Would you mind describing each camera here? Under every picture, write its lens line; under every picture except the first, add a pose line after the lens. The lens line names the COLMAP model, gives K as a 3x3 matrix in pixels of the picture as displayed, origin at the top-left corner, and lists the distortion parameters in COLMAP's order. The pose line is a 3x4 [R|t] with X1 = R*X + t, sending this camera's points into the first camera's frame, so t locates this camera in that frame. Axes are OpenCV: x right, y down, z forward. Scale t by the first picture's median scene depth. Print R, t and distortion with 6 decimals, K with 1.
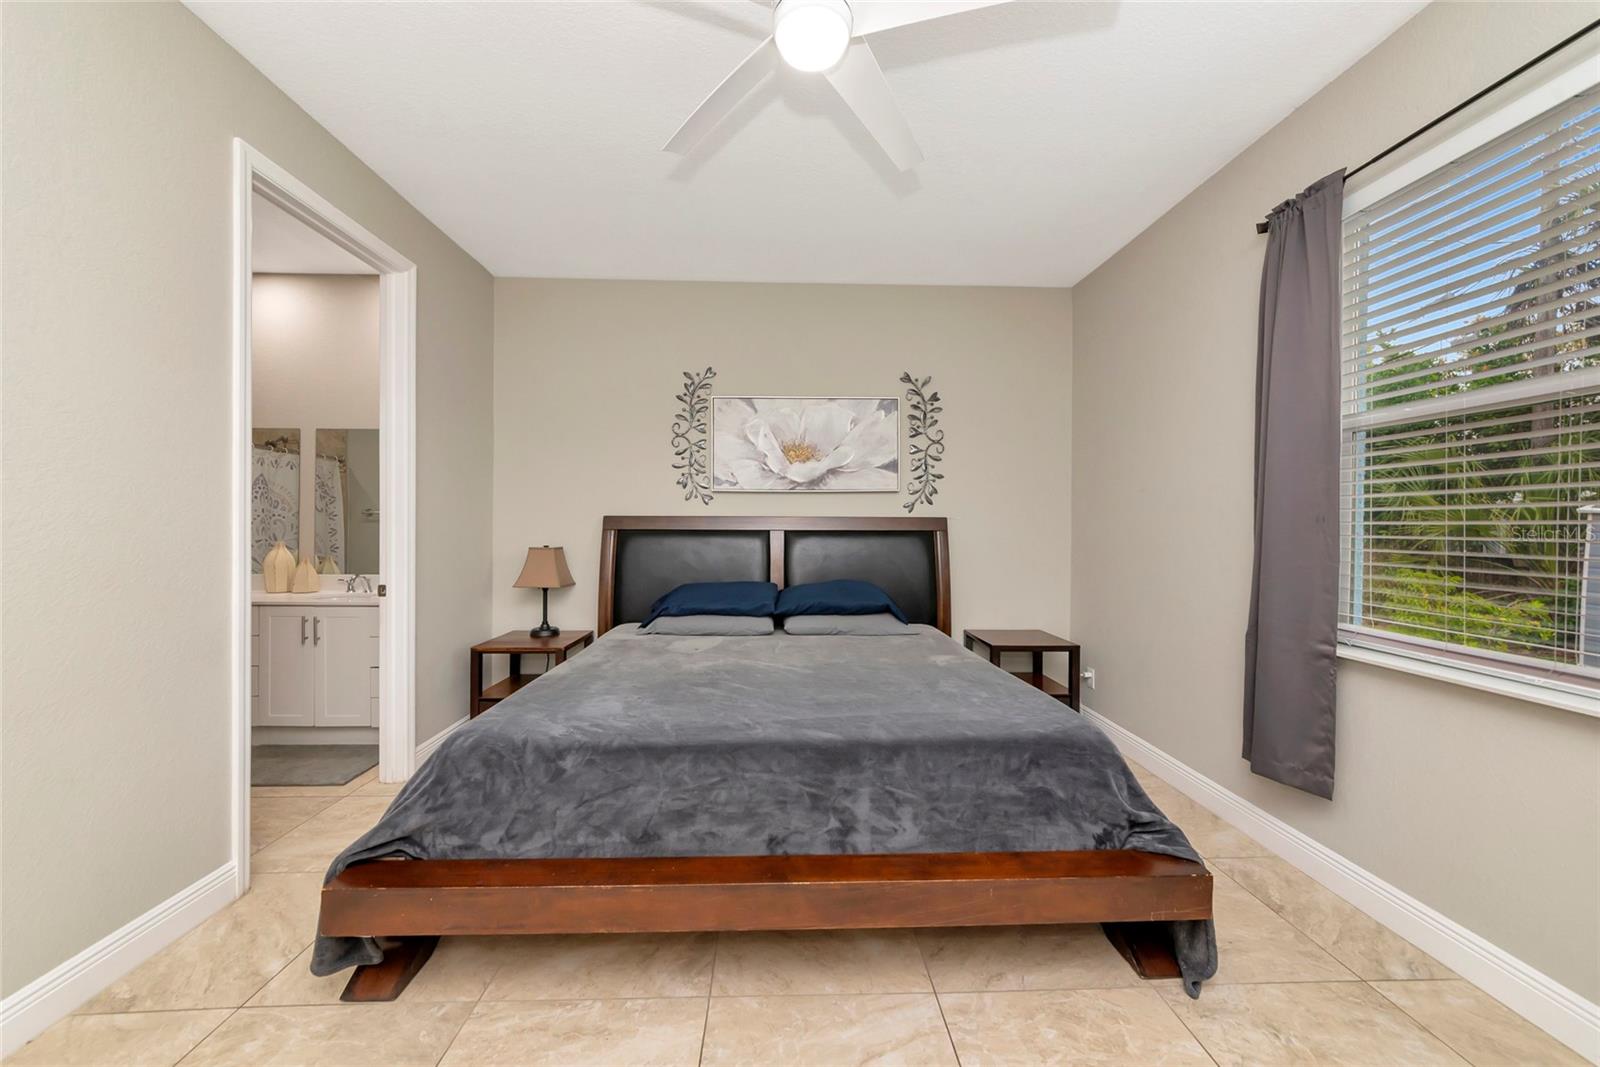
lens RADIAL K [[581.9, 0, 797.1], [0, 581.9, 541.1], [0, 0, 1]] dist [-0.002651, -0.000565]
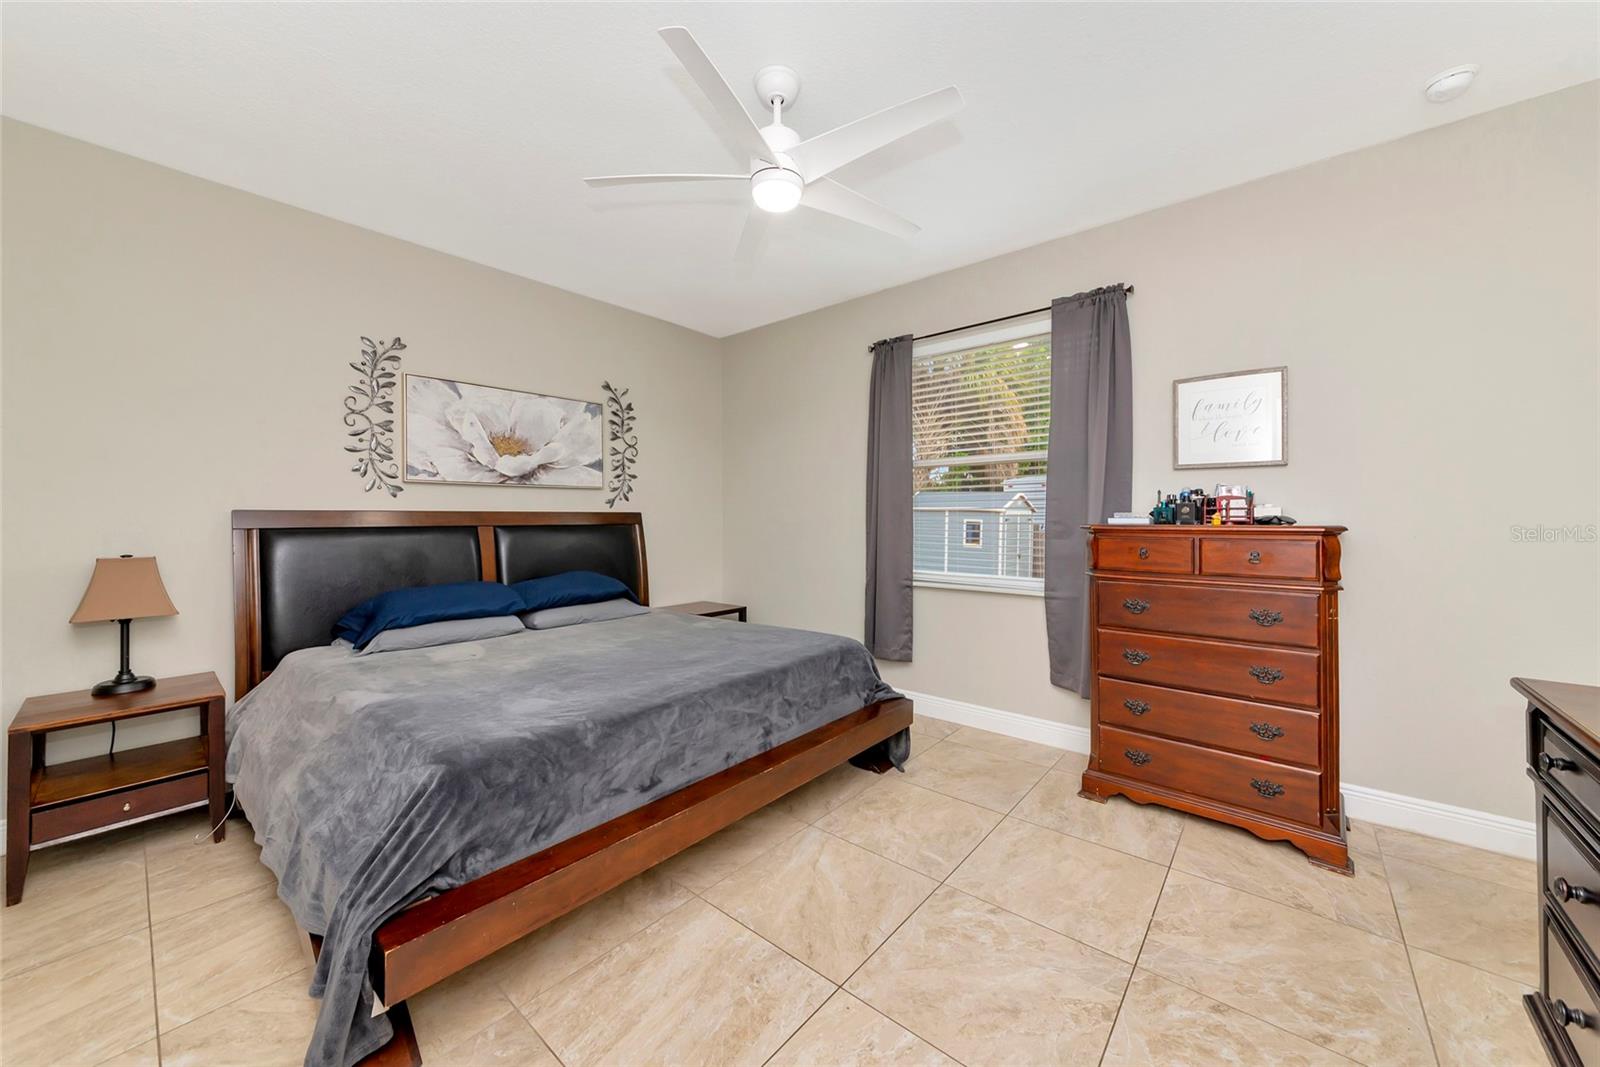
lens RADIAL K [[579.5, 0, 806.7], [0, 579.5, 525.4], [0, 0, 1]] dist [-0.000504, -0.000127]
pose [[0.669597, -0.016059, 0.742551, -0.397609], [0.027717, 0.999610, -0.003376, -0.001844], [-0.742208, 0.022842, 0.669781, -0.014540]]
